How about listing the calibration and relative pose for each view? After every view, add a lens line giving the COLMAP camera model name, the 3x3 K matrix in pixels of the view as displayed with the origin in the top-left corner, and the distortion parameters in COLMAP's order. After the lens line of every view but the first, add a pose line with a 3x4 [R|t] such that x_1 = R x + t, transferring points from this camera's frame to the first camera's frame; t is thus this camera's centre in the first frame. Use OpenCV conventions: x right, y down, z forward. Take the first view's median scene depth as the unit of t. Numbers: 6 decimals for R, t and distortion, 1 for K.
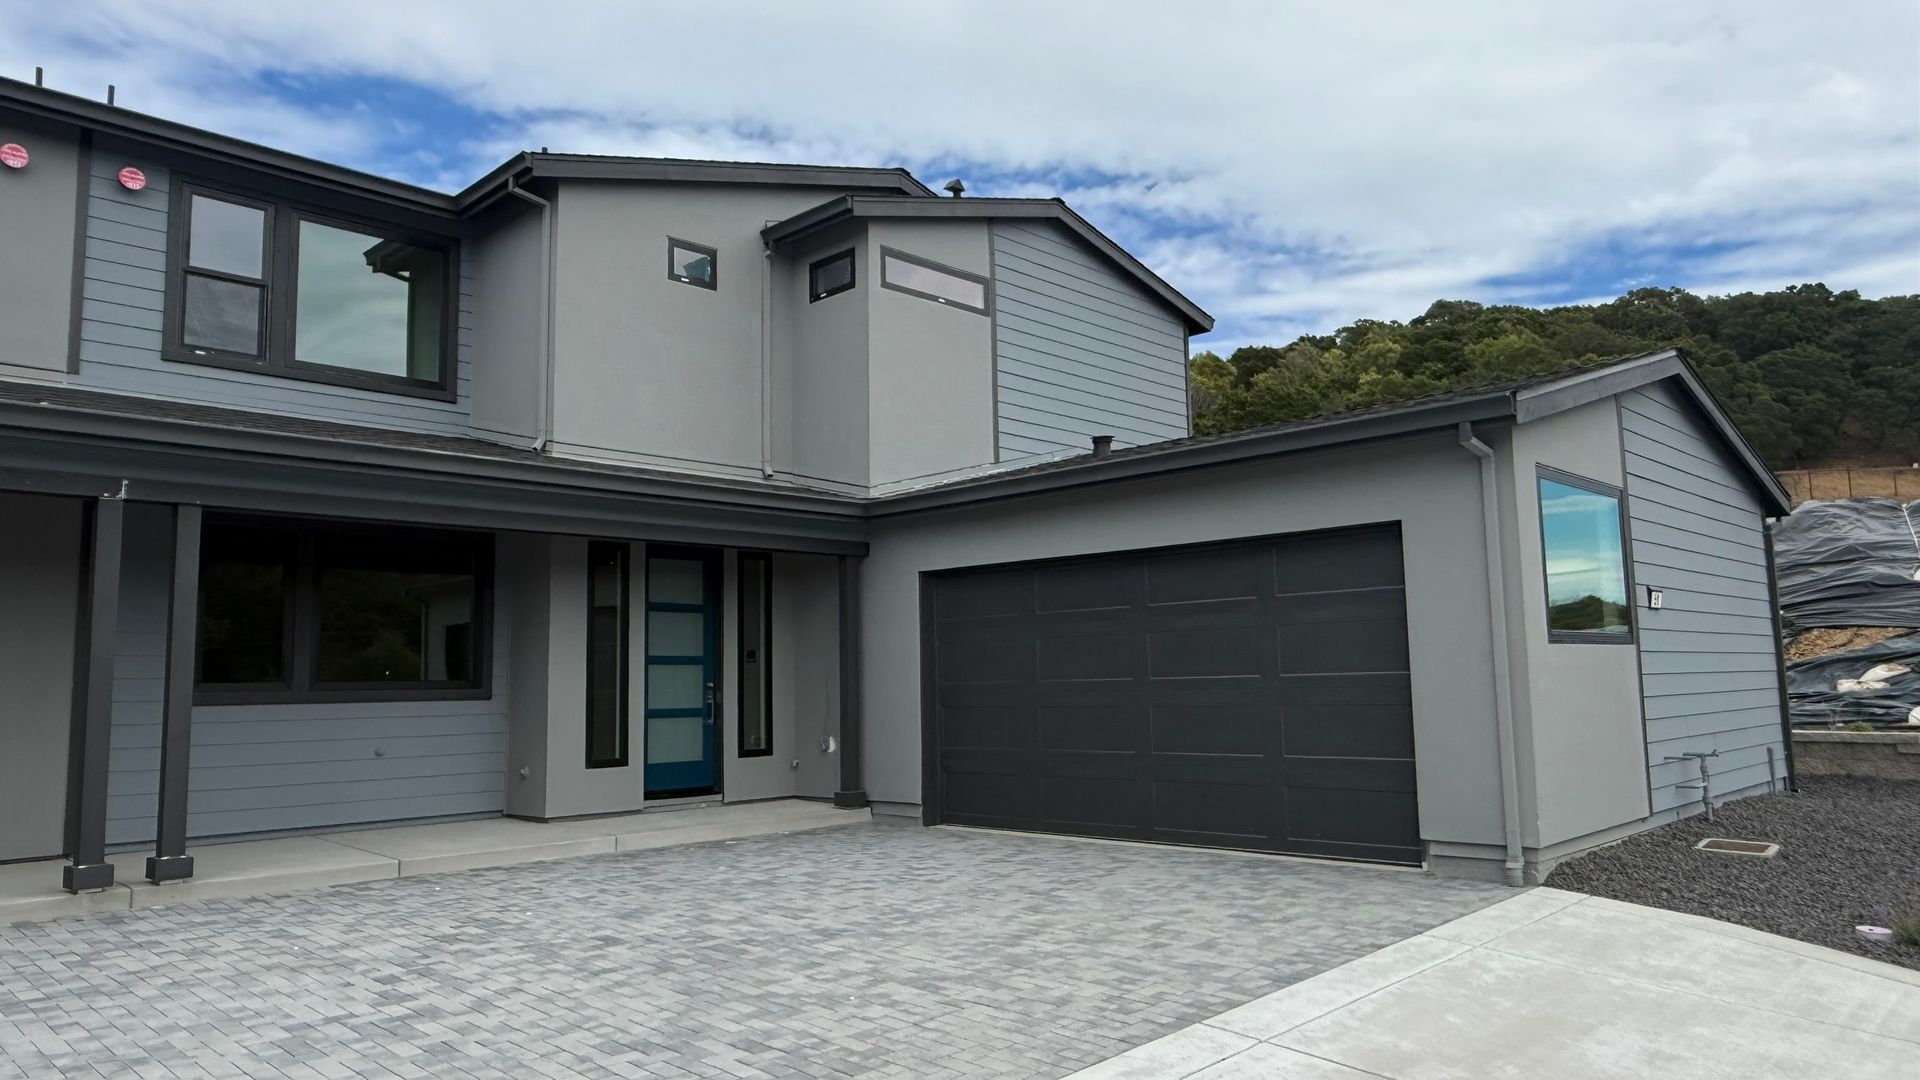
lens RADIAL K [[1270.1, 0, 976.5], [0, 1270.1, 545.3], [0, 0, 1]] dist [-0.018995, 0.023155]
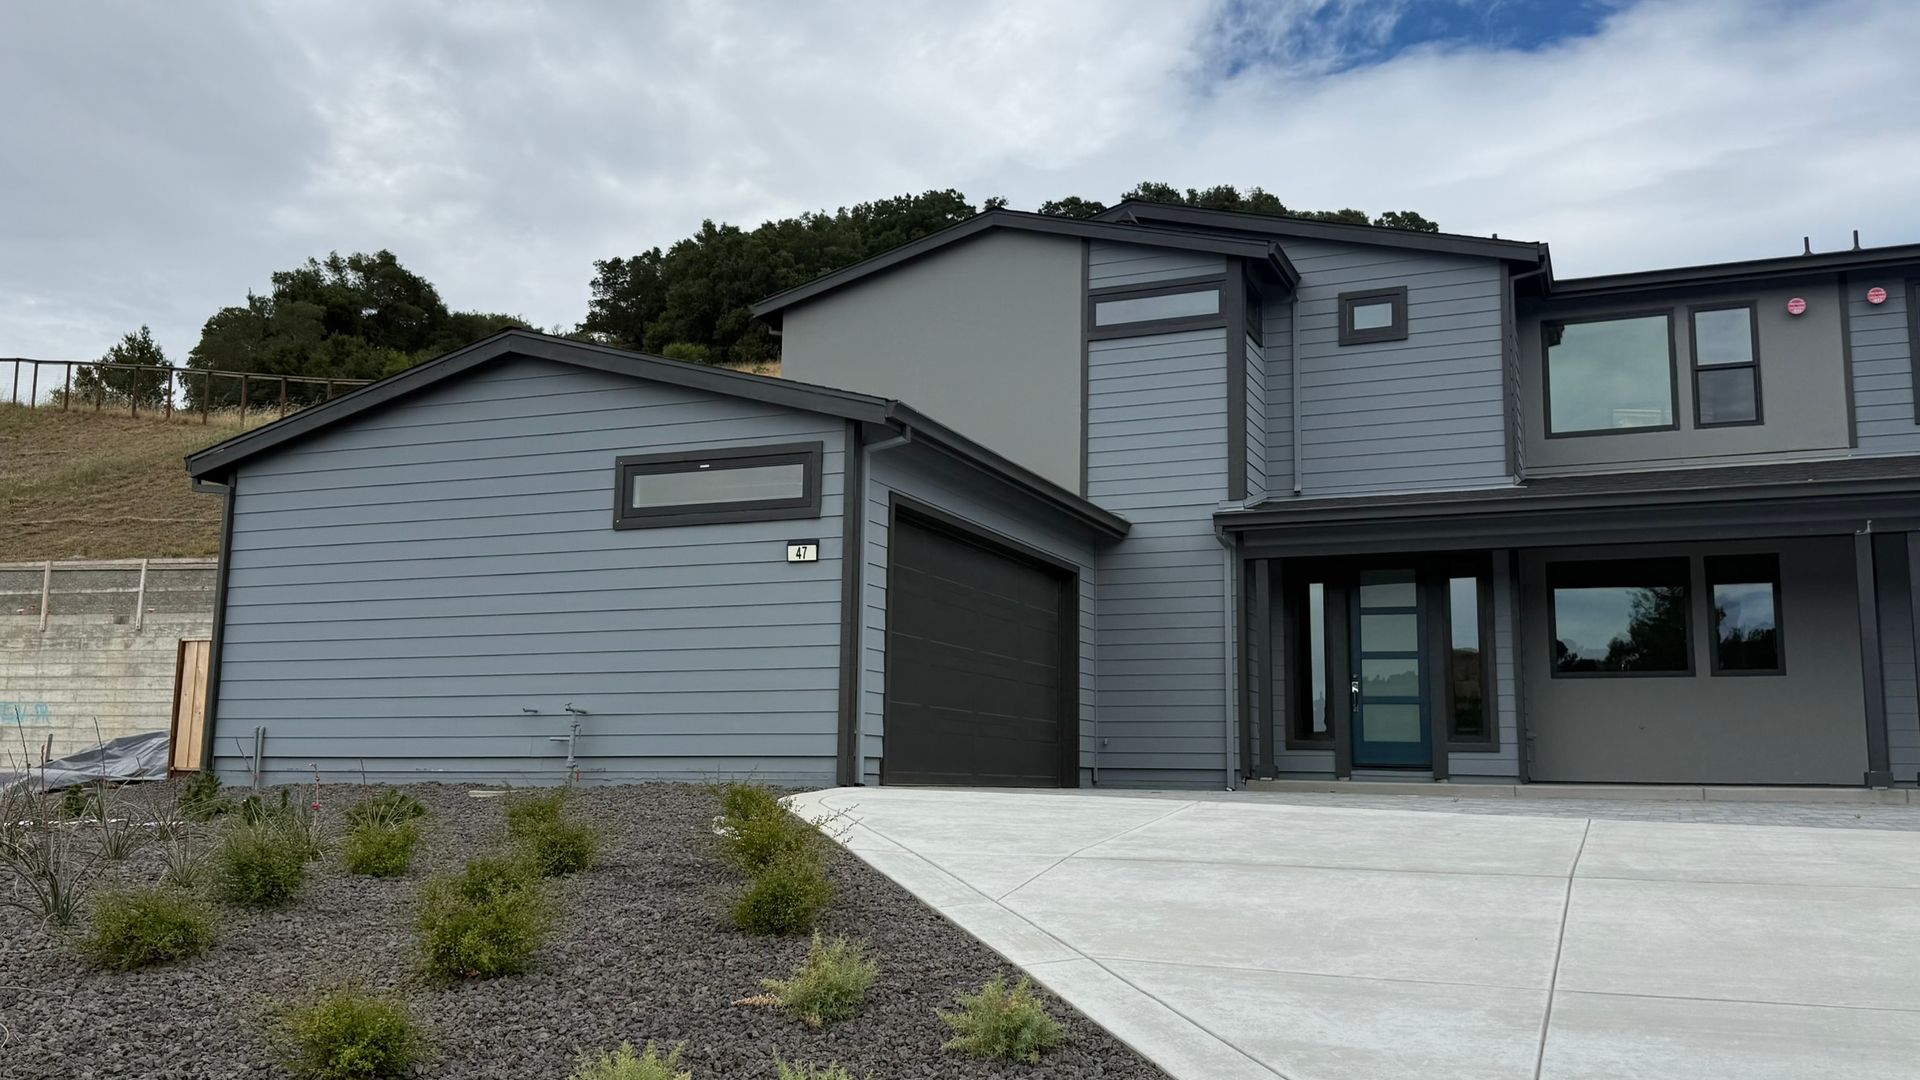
lens RADIAL K [[1606.9, 0, 954.8], [0, 1606.9, 553.3], [0, 0, 1]] dist [0.044981, -0.057045]
pose [[0.348668, -0.111445, -0.930597, 0.723641], [0.081860, 0.992732, -0.088215, 0.067443], [0.933665, -0.045421, 0.355257, -0.687581]]
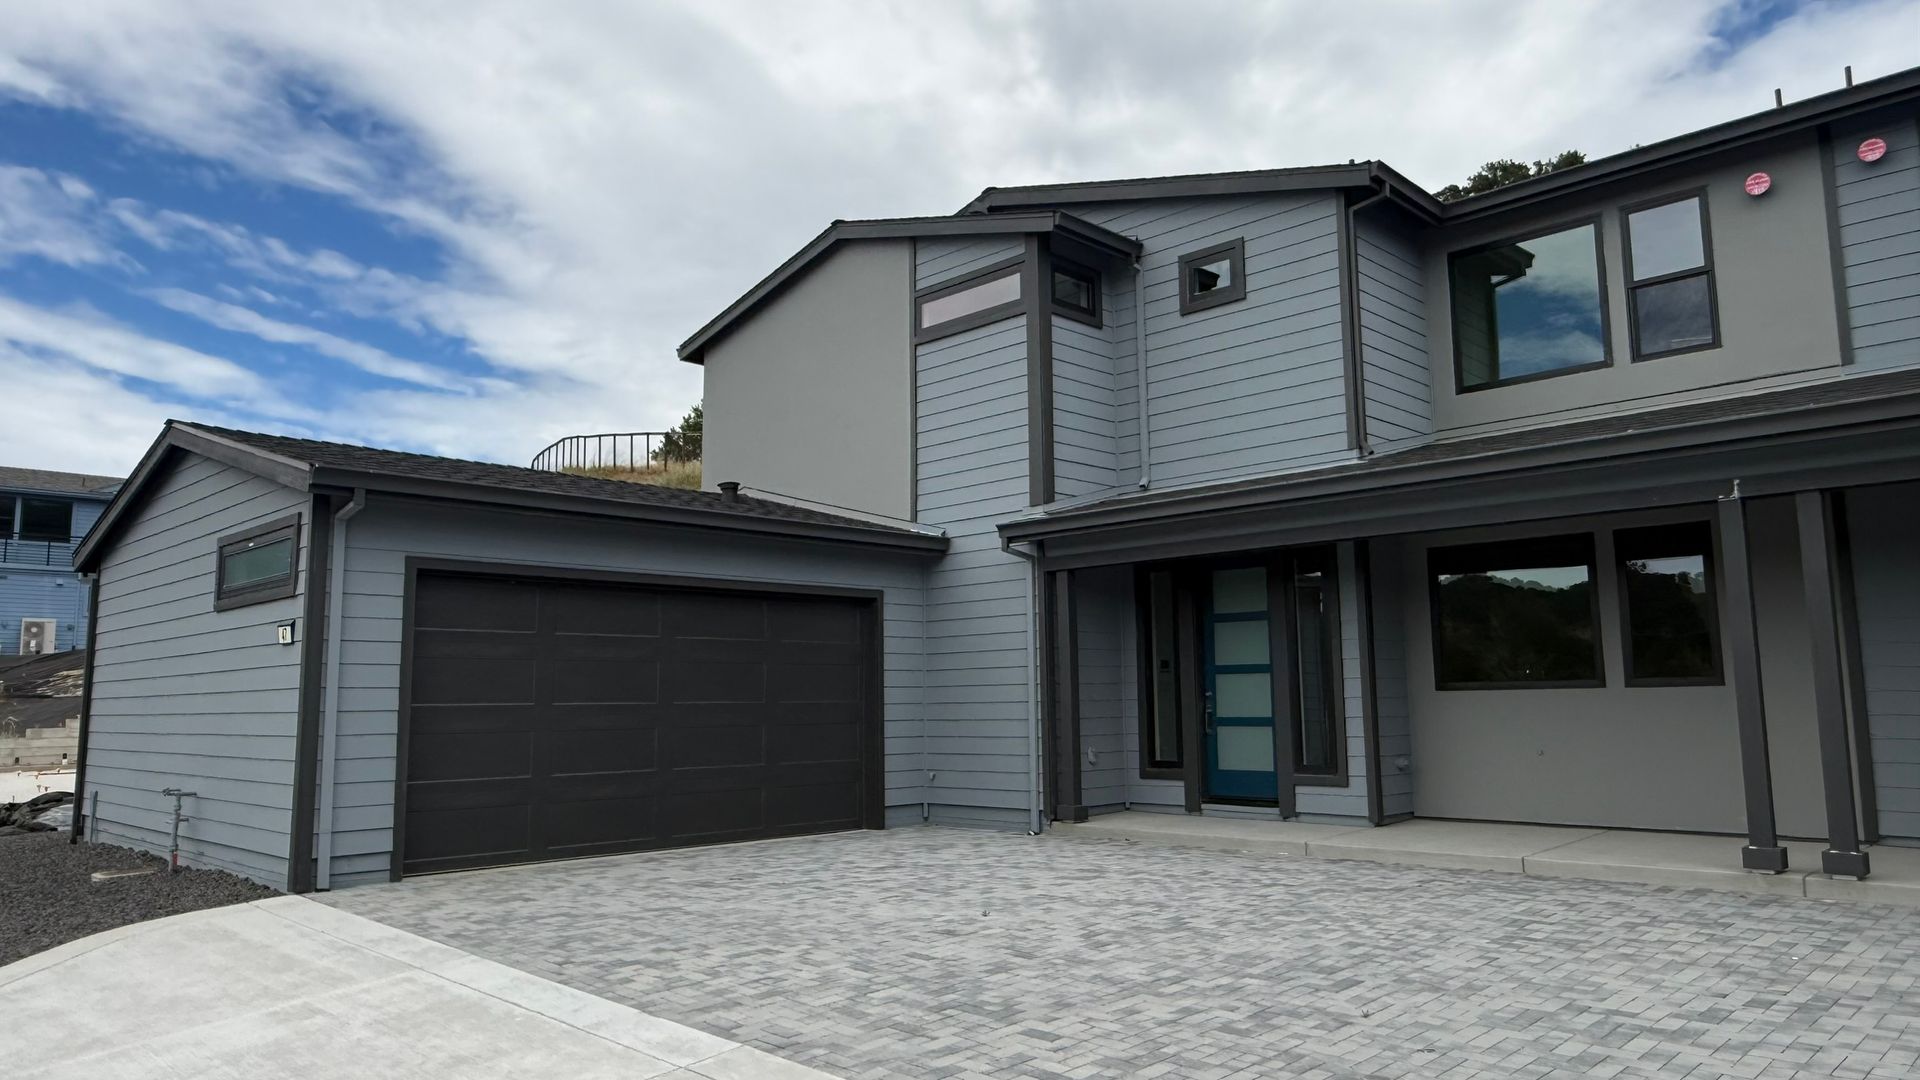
lens RADIAL K [[1270.1, 0, 972.9], [0, 1270.1, 548.8], [0, 0, 1]] dist [-0.018995, 0.023155]
pose [[-0.009880, -0.101987, -0.994737, 0.356762], [0.123146, 0.987089, -0.102426, 0.033827], [0.992339, -0.123510, 0.002807, 0.362447]]
